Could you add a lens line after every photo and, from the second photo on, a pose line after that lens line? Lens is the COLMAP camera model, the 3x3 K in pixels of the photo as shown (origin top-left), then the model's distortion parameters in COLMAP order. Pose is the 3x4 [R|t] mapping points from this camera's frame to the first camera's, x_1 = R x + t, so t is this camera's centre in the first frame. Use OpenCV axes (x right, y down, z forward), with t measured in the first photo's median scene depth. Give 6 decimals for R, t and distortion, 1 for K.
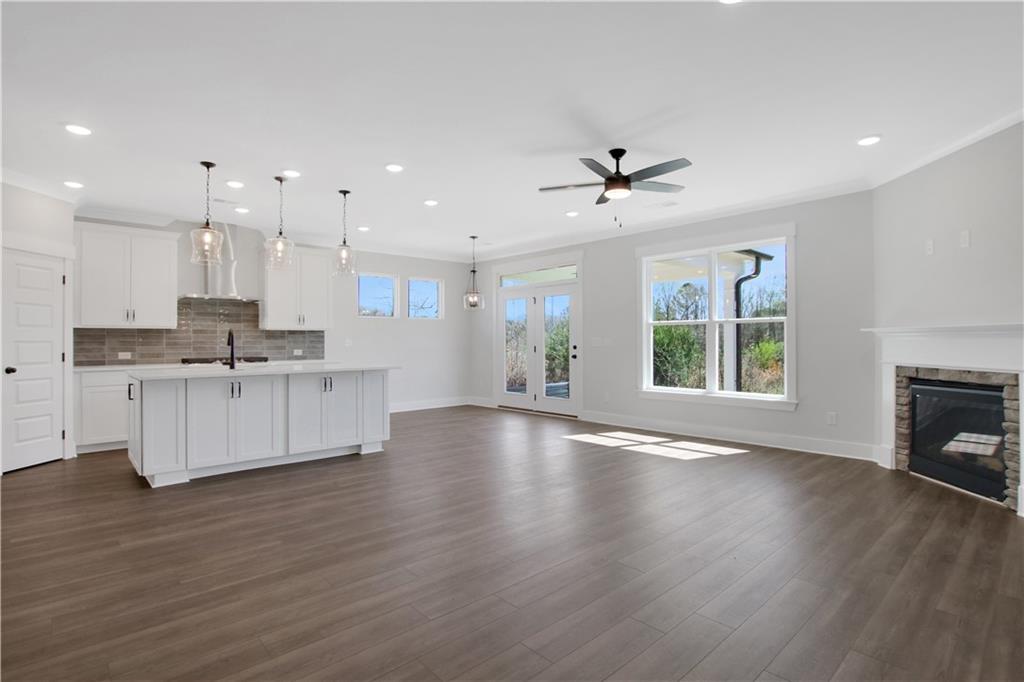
lens RADIAL K [[507.5, 0, 512.0], [0, 507.5, 341.0], [0, 0, 1]] dist [-0.033368, 0.000428]
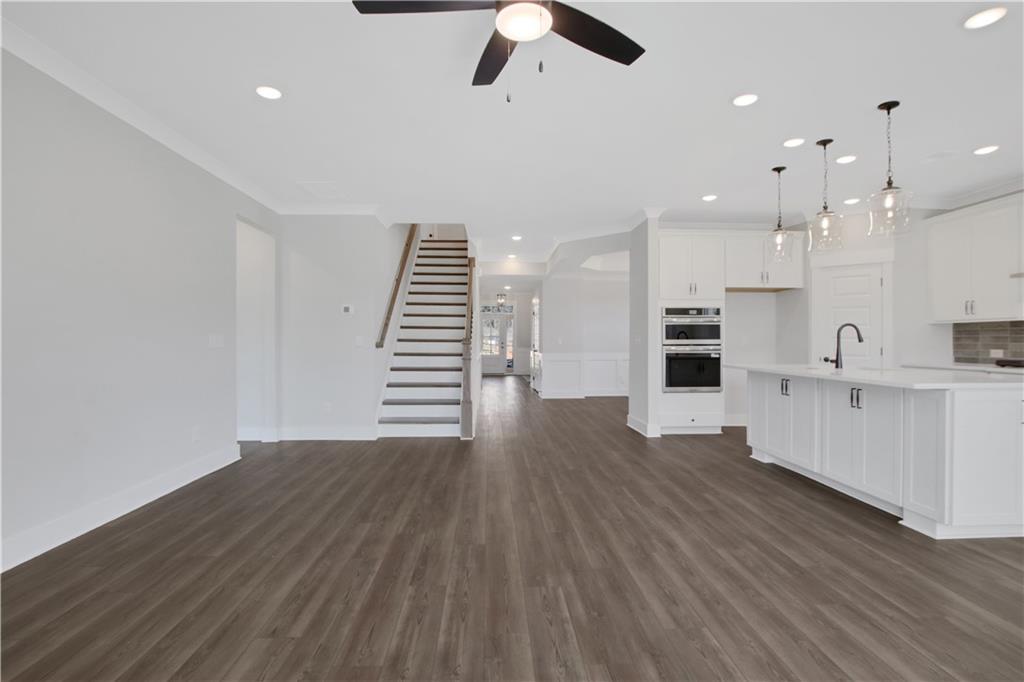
lens RADIAL K [[501.3, 0, 507.3], [0, 501.3, 336.8], [0, 0, 1]] dist [-0.022711, 0.000180]
pose [[-0.650255, -0.000541, -0.759716, 0.442227], [0.003358, 0.999988, -0.003586, 0.000764], [0.759709, -0.004883, -0.650245, 0.990688]]
